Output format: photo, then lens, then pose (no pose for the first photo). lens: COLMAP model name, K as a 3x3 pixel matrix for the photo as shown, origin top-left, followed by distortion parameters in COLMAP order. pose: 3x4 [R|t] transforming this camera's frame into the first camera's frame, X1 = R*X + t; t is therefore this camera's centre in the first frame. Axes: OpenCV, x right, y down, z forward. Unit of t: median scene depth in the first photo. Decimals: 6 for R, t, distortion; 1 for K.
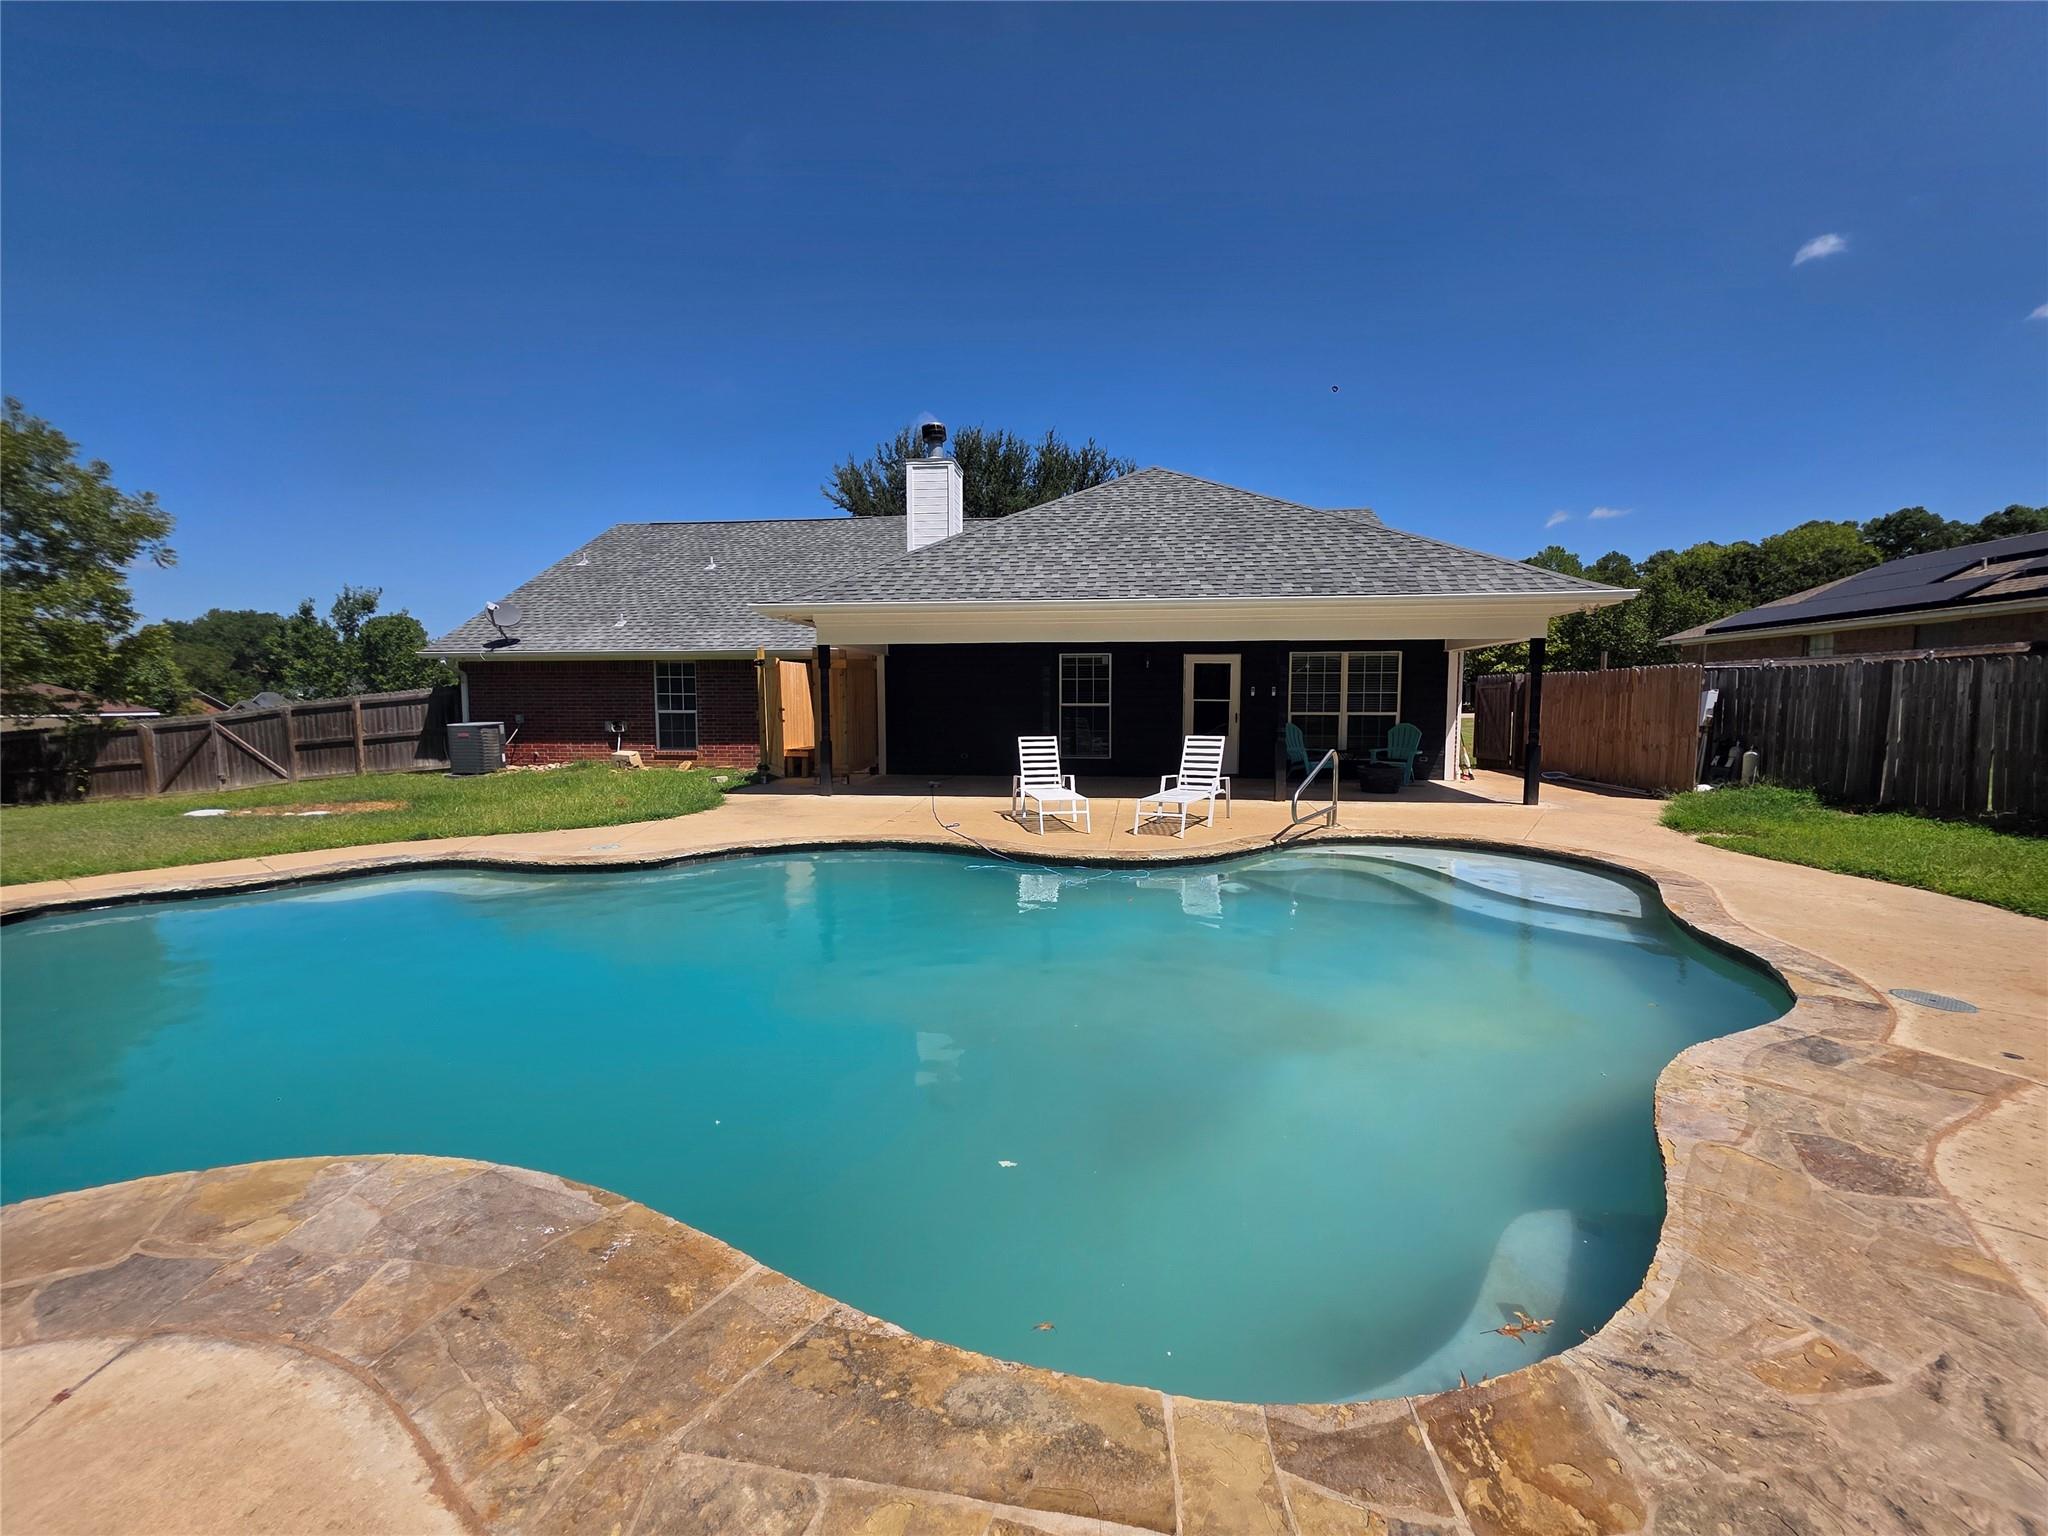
lens RADIAL K [[820.5, 0, 1025.5], [0, 820.5, 767.7], [0, 0, 1]] dist [0.001491, 0.000195]
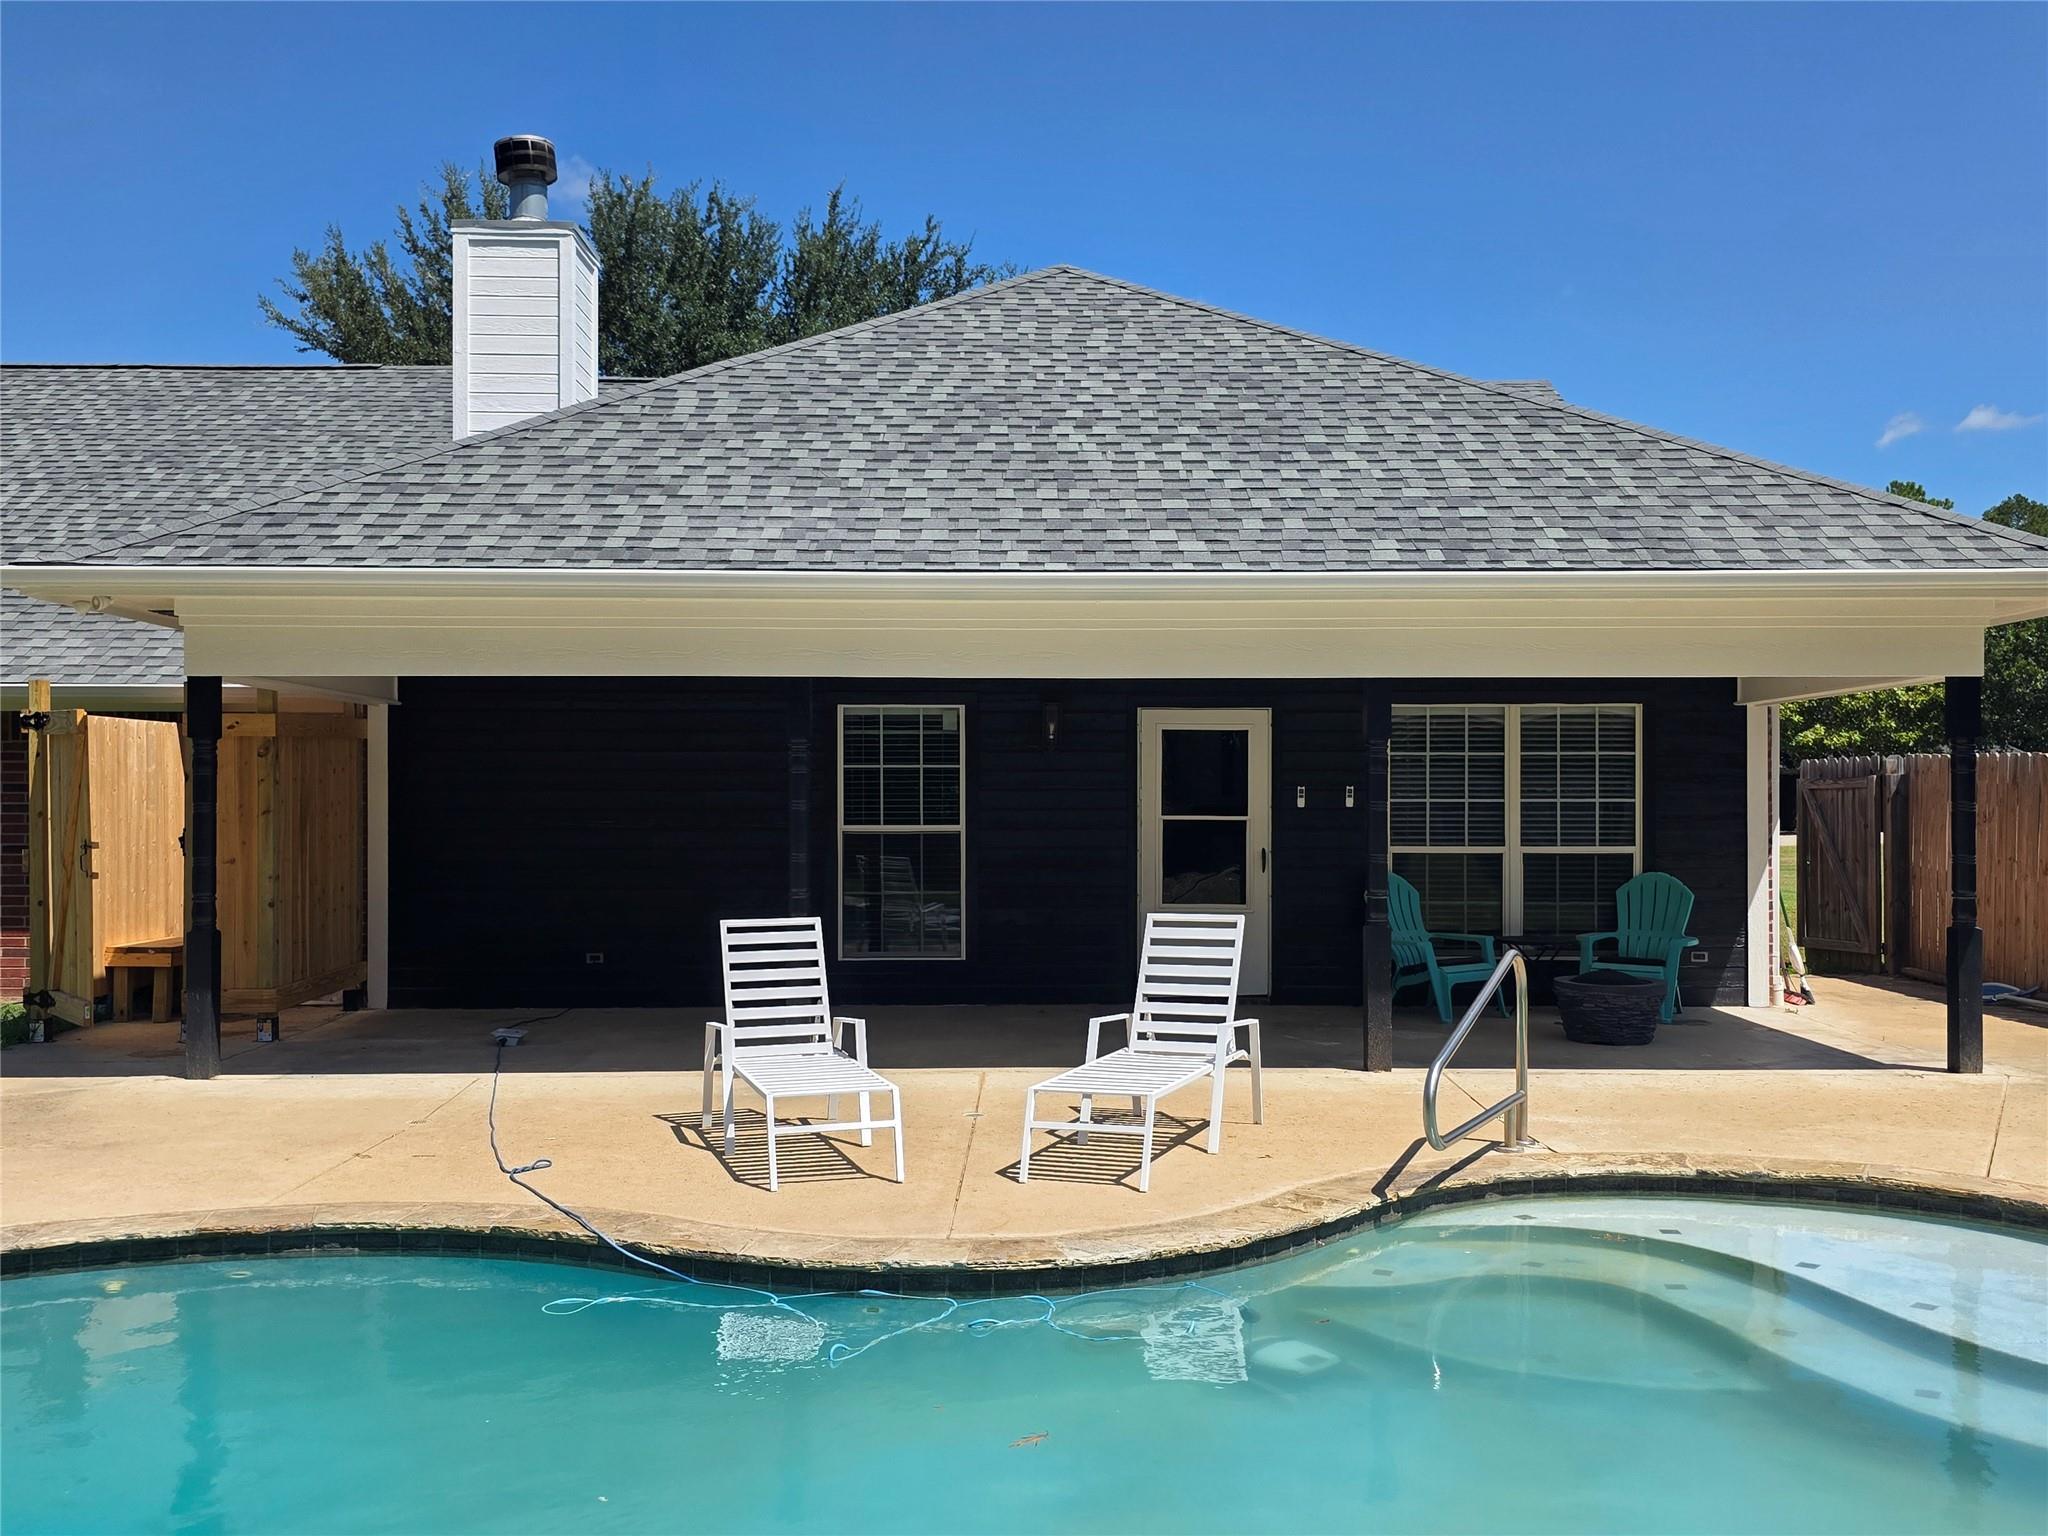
lens RADIAL K [[1801.0, 0, 1018.8], [0, 1801.0, 767.6], [0, 0, 1]] dist [0.065112, -0.006909]
pose [[0.992161, 0.003488, 0.124914, 0.021419], [0.008965, 0.995048, -0.098992, -0.020702], [-0.124640, 0.099335, 0.987217, 0.124380]]
